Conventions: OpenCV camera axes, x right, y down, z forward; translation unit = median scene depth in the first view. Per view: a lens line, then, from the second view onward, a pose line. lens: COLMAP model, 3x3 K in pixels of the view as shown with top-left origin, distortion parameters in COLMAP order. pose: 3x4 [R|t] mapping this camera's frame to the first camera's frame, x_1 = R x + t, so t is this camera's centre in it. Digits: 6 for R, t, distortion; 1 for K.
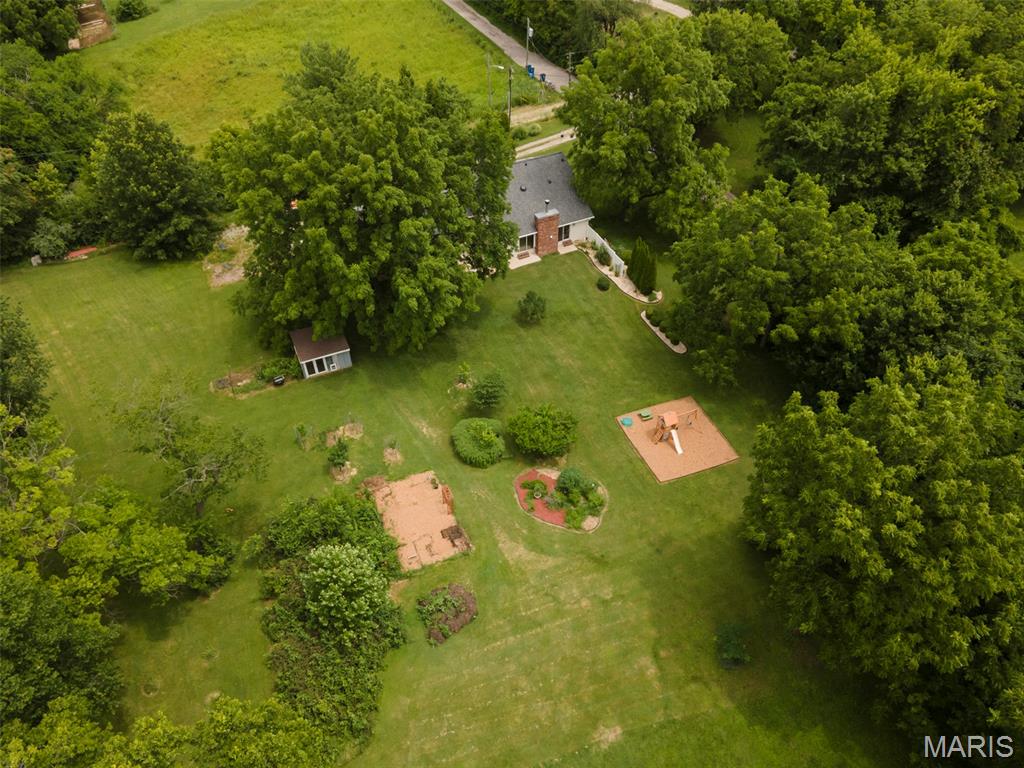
lens RADIAL K [[745.8, 0, 513.6], [0, 745.8, 389.9], [0, 0, 1]] dist [0.028098, 0.033461]
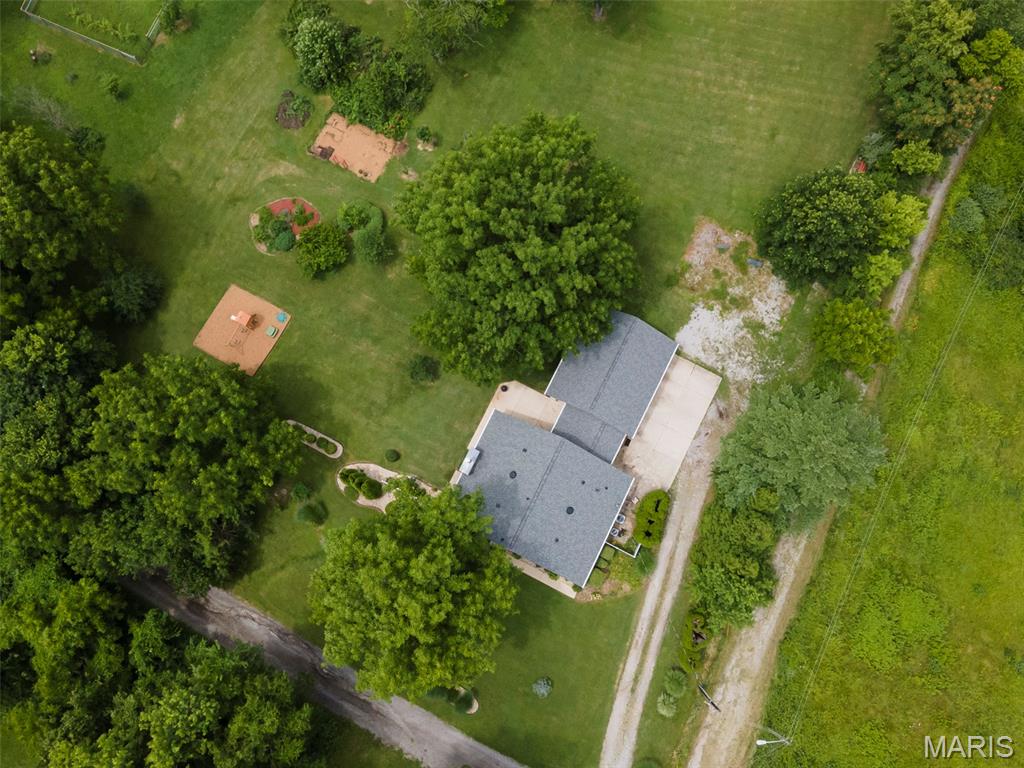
lens RADIAL K [[942.4, 0, 528.1], [0, 942.4, 336.2], [0, 0, 1]] dist [0.042093, 0.000000]
pose [[-0.783445, 0.612244, -0.106639, 0.018880], [-0.414127, -0.386382, 0.824140, -1.231919], [0.463371, 0.689831, 0.556256, 0.311956]]
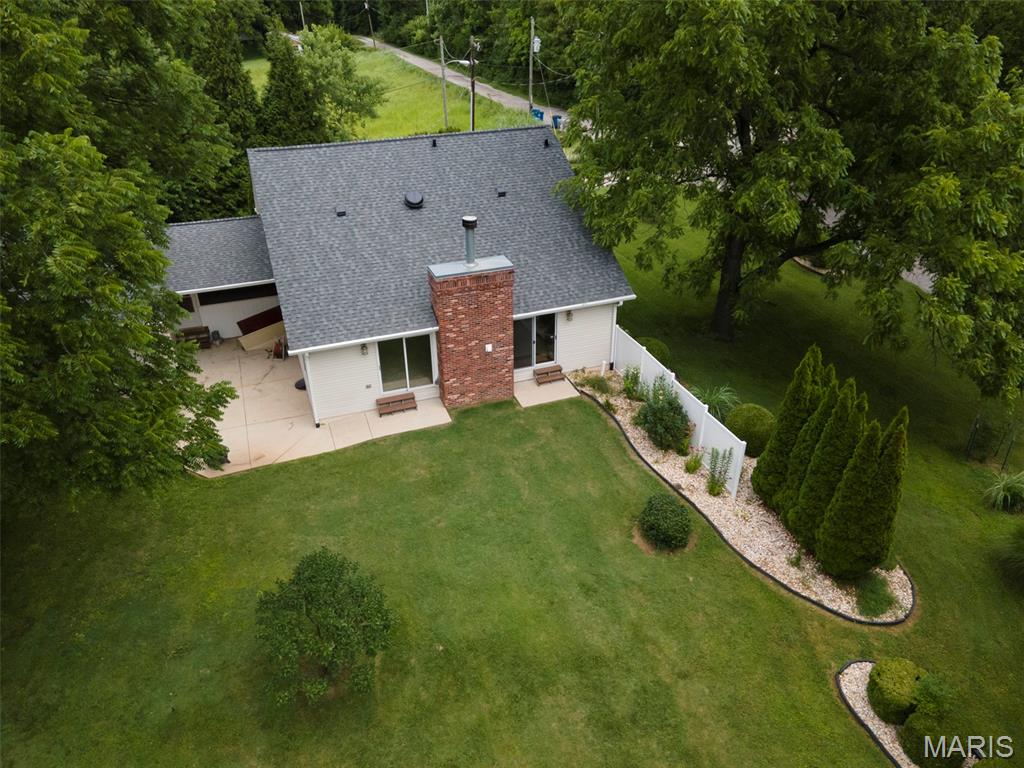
lens RADIAL K [[745.8, 0, 513.5], [0, 745.8, 385.1], [0, 0, 1]] dist [0.028098, 0.033461]
pose [[0.996309, 0.045108, -0.073030, 0.090317], [-0.061584, 0.968300, -0.242079, -0.129764], [0.059795, 0.245683, 0.967504, 0.780999]]
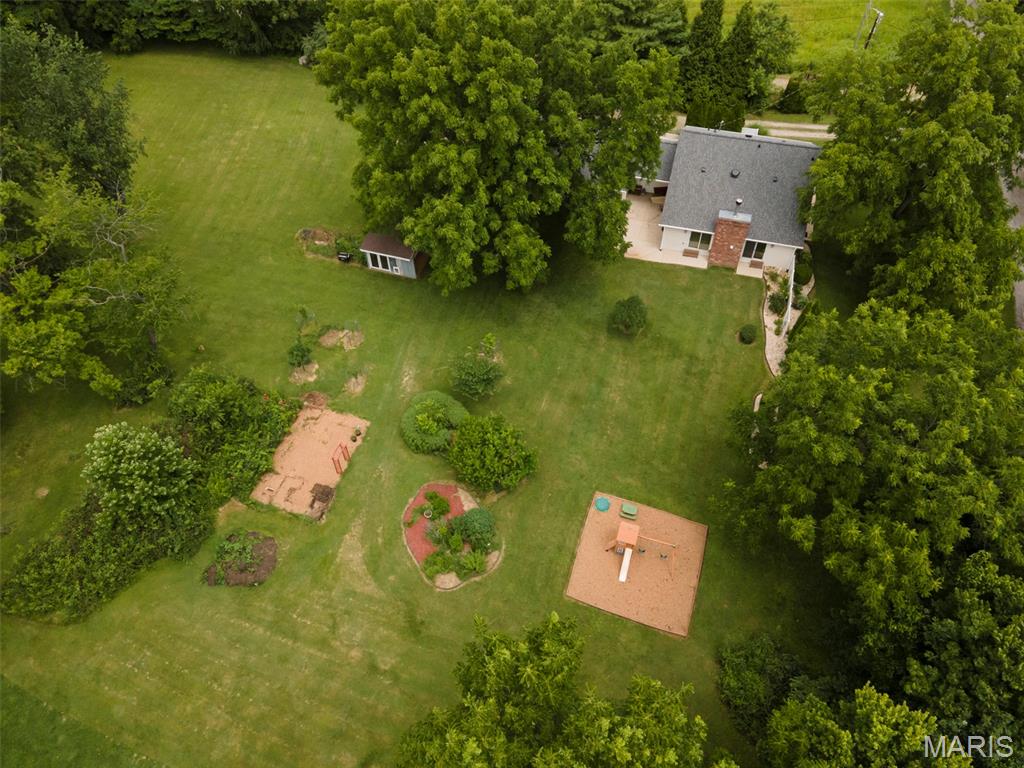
lens RADIAL K [[745.8, 0, 512.9], [0, 745.8, 390.9], [0, 0, 1]] dist [0.028098, 0.033461]
pose [[0.748166, 0.511524, -0.422600, 0.305441], [-0.456332, 0.859051, 0.231931, -0.168938], [0.481674, 0.019323, 0.876138, 0.252338]]
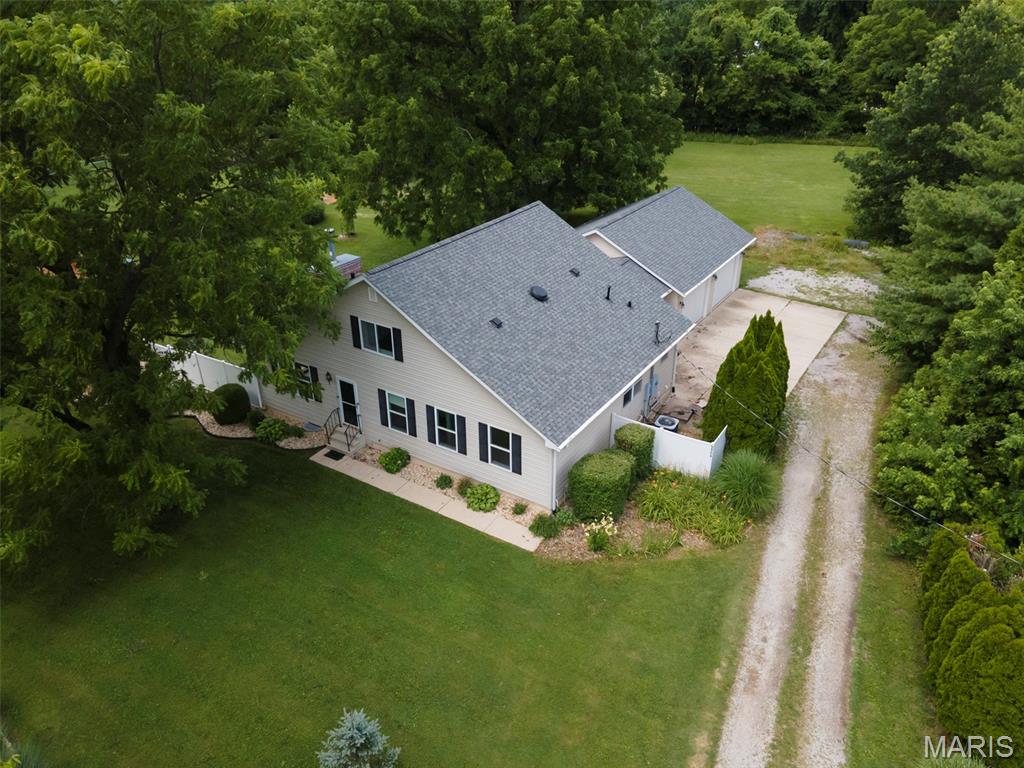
lens RADIAL K [[745.8, 0, 515.7], [0, 745.8, 388.4], [0, 0, 1]] dist [0.028098, 0.033461]
pose [[-0.844438, 0.268481, -0.463510, 0.184718], [-0.358200, 0.360344, 0.861304, -0.655612], [0.398267, 0.893348, -0.208118, 1.276625]]
